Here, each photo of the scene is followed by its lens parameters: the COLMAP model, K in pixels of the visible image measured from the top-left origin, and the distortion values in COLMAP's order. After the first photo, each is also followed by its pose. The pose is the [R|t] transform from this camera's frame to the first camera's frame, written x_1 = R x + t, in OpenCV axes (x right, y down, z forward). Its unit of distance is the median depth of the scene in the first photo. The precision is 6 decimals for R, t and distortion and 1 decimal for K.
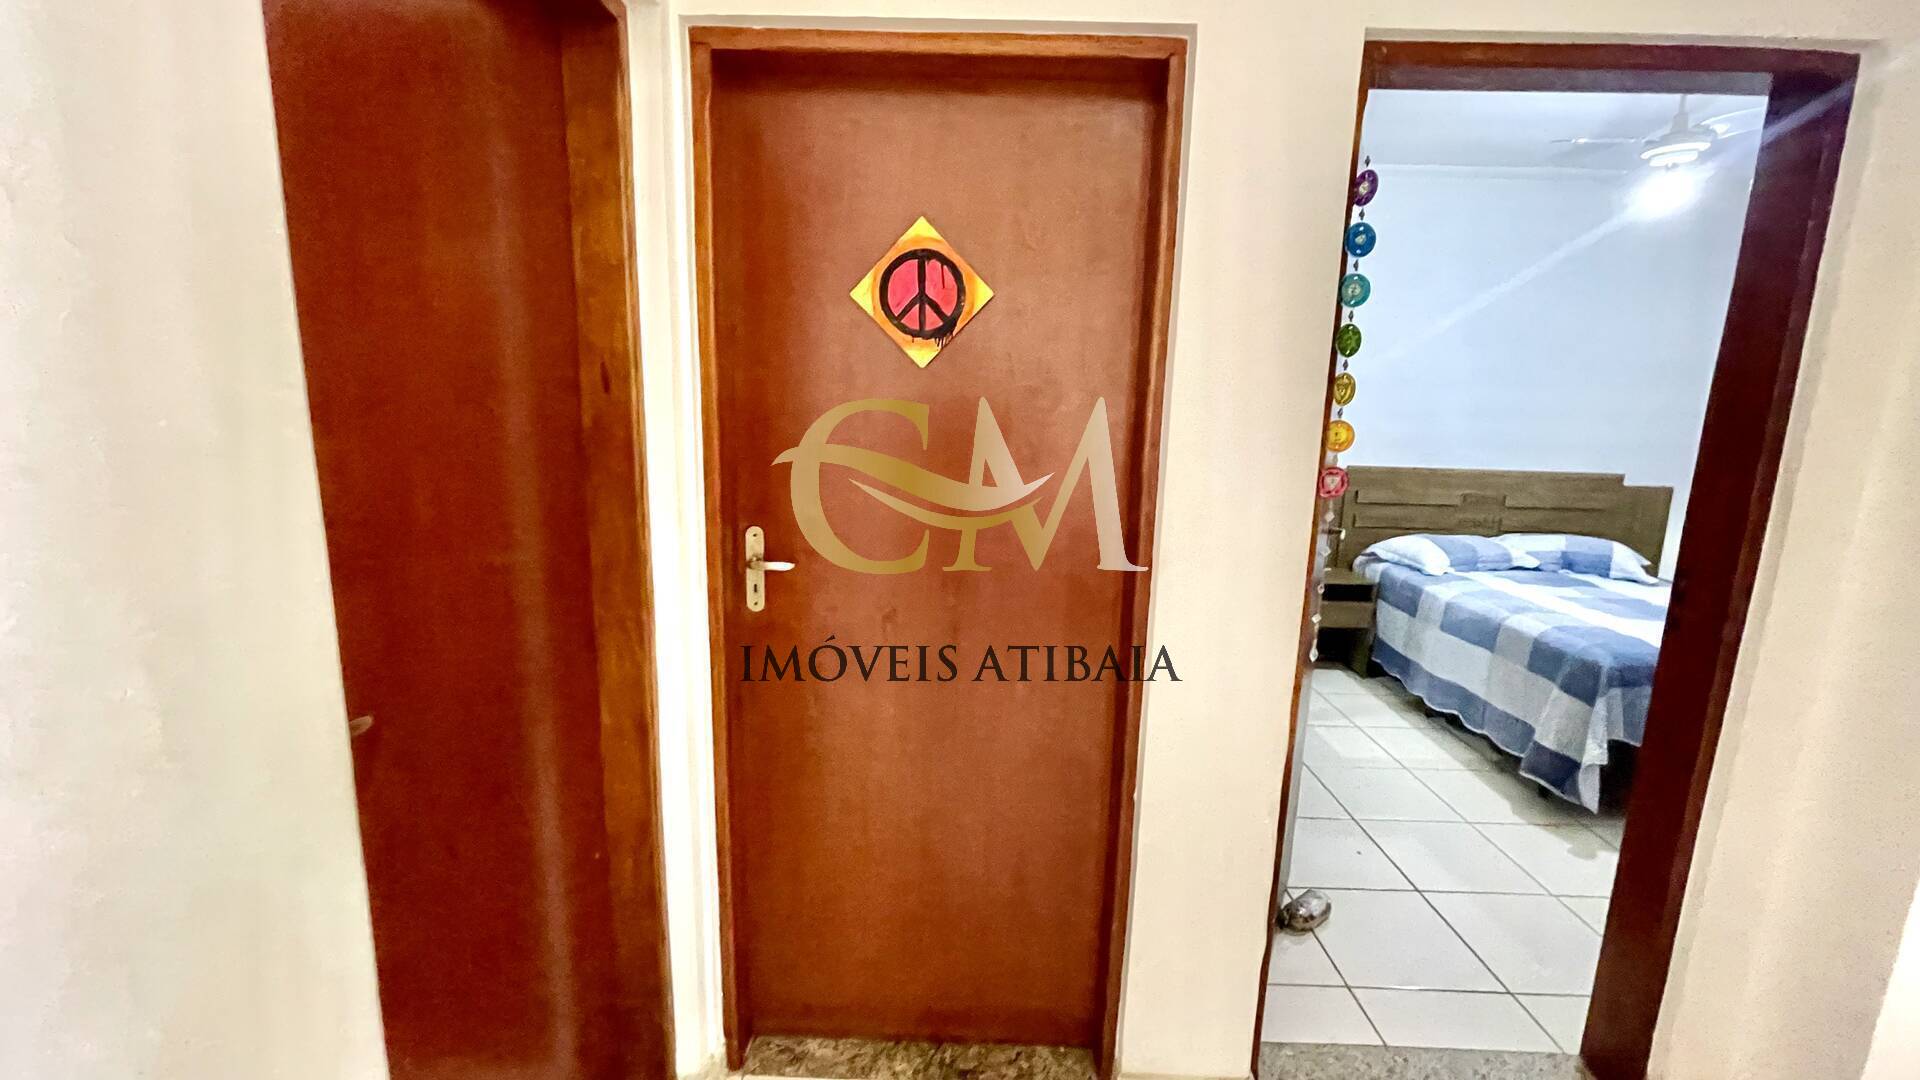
lens RADIAL K [[772.4, 0, 969.1], [0, 772.4, 547.7], [0, 0, 1]] dist [0.001003, -0.000173]
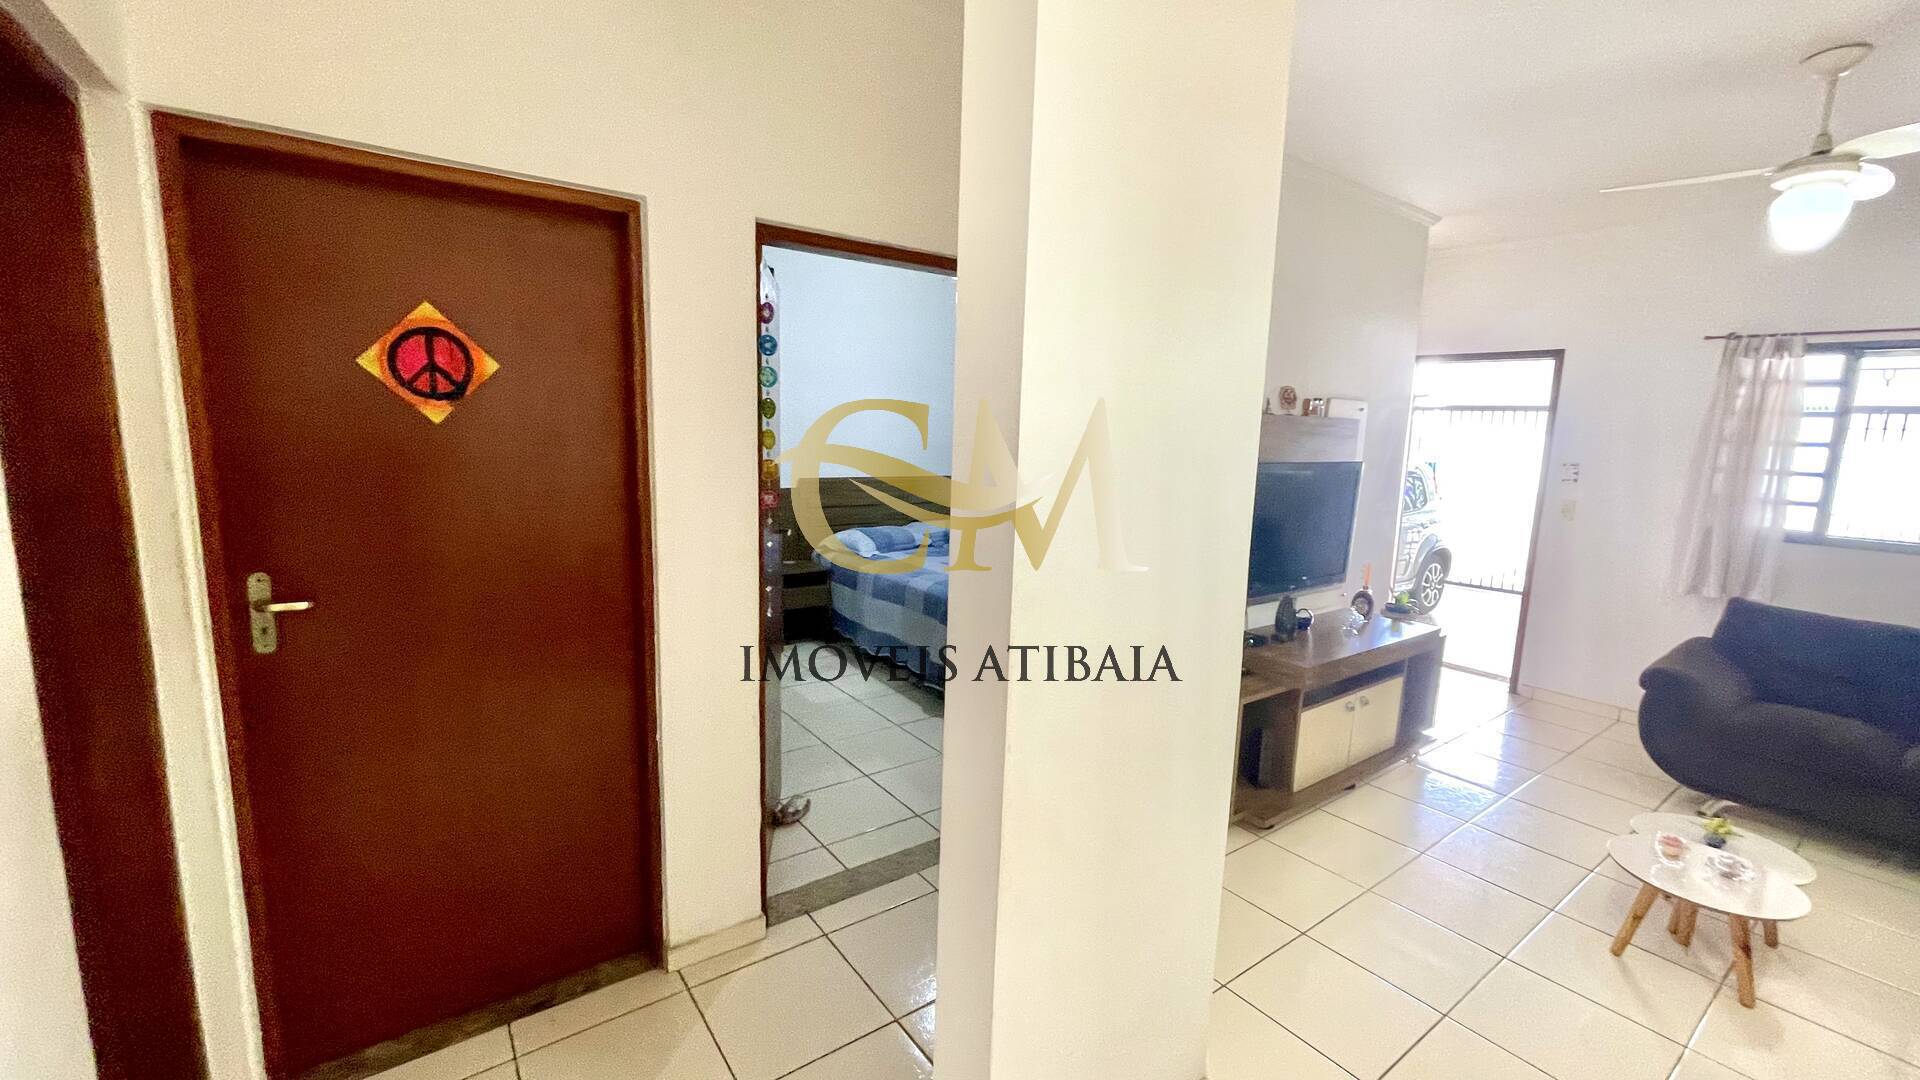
lens RADIAL K [[772.4, 0, 950.4], [0, 772.4, 541.6], [0, 0, 1]] dist [0.001003, -0.000173]
pose [[0.807646, -0.092699, 0.582335, -0.091360], [0.104189, 0.994462, 0.013803, 0.010526], [-0.580390, 0.049525, 0.812832, -0.295293]]
